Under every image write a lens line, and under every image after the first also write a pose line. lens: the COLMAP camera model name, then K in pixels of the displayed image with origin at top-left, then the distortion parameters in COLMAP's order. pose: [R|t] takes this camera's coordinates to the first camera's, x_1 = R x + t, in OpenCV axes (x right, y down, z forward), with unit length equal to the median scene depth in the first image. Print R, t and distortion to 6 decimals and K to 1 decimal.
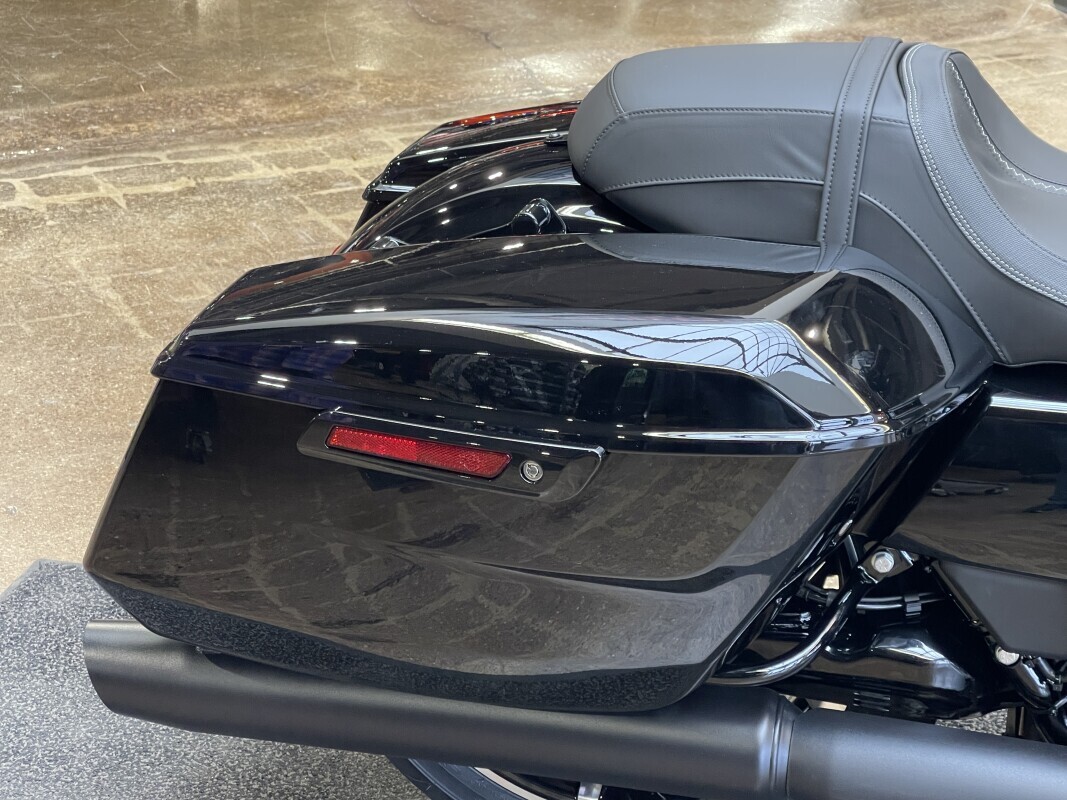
lens RADIAL K [[2137.1, 0, 535.6], [0, 2137.1, 401.8], [0, 0, 1]] dist [0.116499, 0.000000]
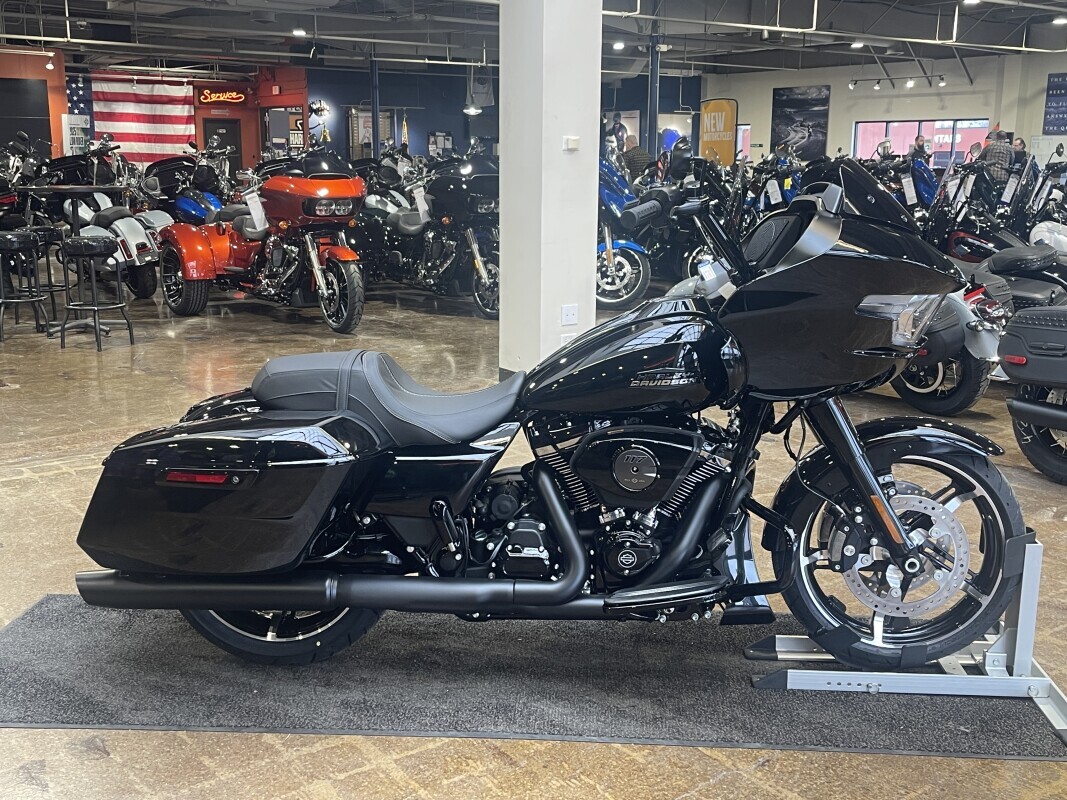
lens RADIAL K [[1162.3, 0, 532.8], [0, 1162.3, 405.2], [0, 0, 1]] dist [-0.018424, 0.000000]
pose [[0.977881, -0.043823, 0.204521, 0.029737], [0.083435, 0.978369, -0.189294, 0.105229], [-0.191802, 0.202172, 0.960385, -0.257922]]
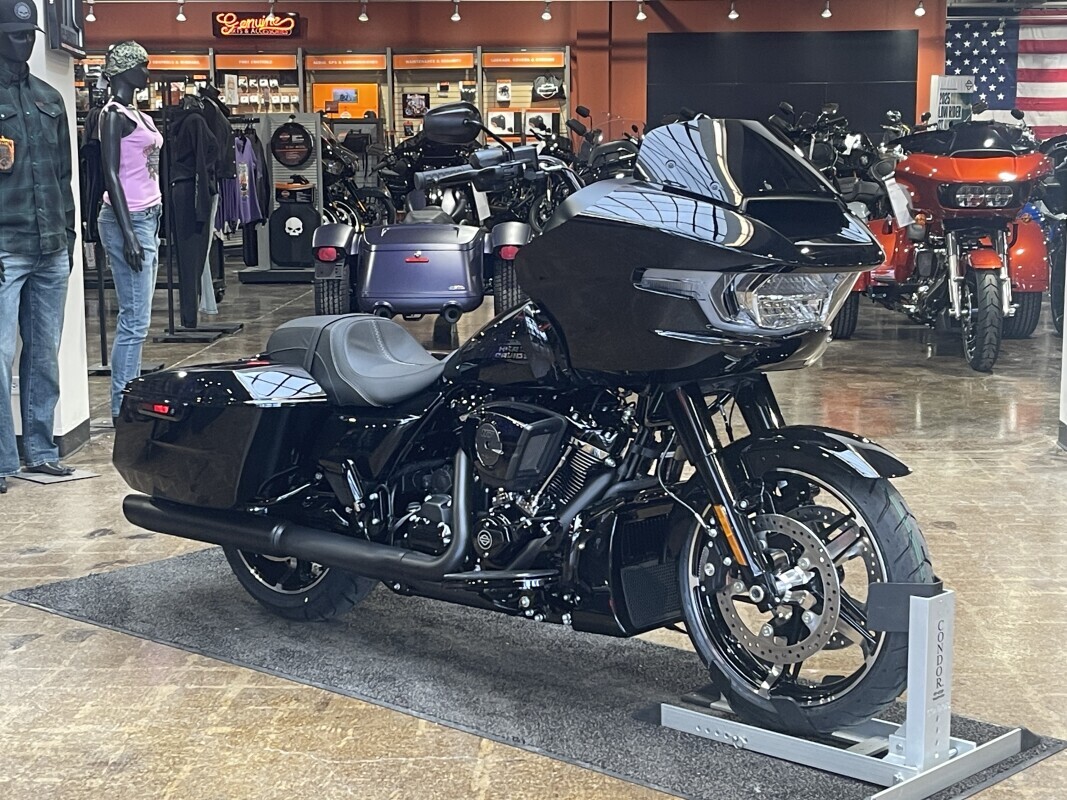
lens RADIAL K [[1799.3, 0, 535.0], [0, 1799.3, 396.2], [0, 0, 1]] dist [0.024692, 0.000000]
pose [[0.891720, 0.048118, -0.450023, 0.718173], [-0.165344, 0.960237, -0.224957, 0.218121], [0.421305, 0.275007, 0.864218, -0.488396]]
